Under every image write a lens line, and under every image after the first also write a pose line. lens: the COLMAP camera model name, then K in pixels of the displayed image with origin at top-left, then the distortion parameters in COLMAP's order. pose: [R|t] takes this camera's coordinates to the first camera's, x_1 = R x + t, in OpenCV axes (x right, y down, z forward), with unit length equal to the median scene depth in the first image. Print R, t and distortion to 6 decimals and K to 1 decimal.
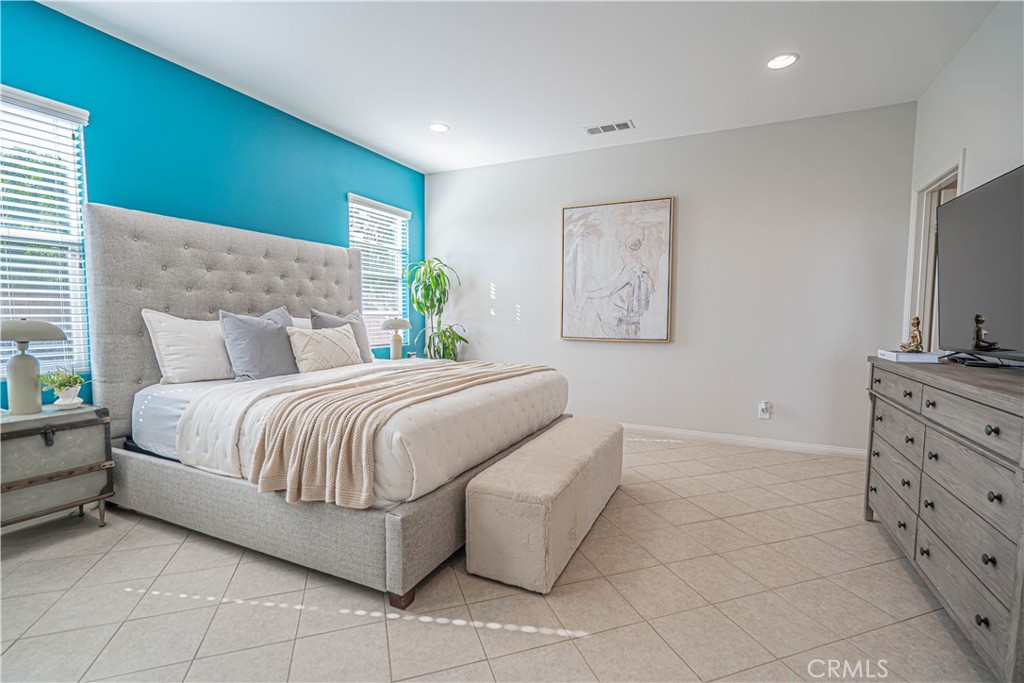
lens RADIAL K [[470.5, 0, 509.2], [0, 470.5, 344.4], [0, 0, 1]] dist [0.000374, -0.000106]
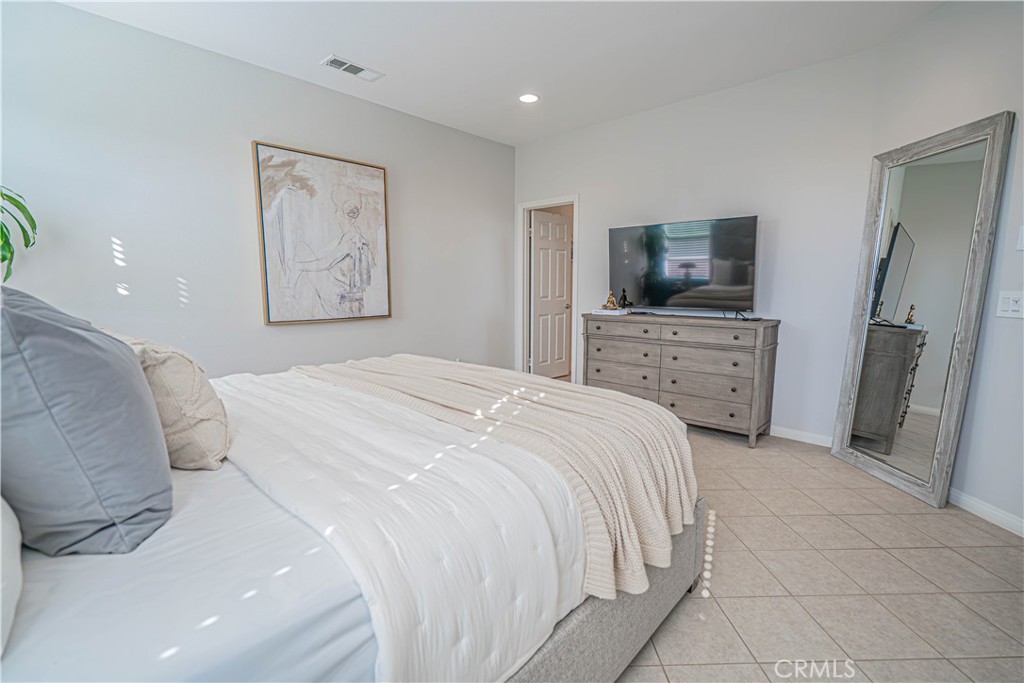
lens RADIAL K [[470.5, 0, 511.2], [0, 470.5, 346.6], [0, 0, 1]] dist [0.000374, -0.000106]
pose [[0.283108, -0.132021, 0.949958, -0.526880], [0.068670, 0.990729, 0.117222, -0.041706], [-0.956626, 0.032047, 0.289550, 0.455447]]
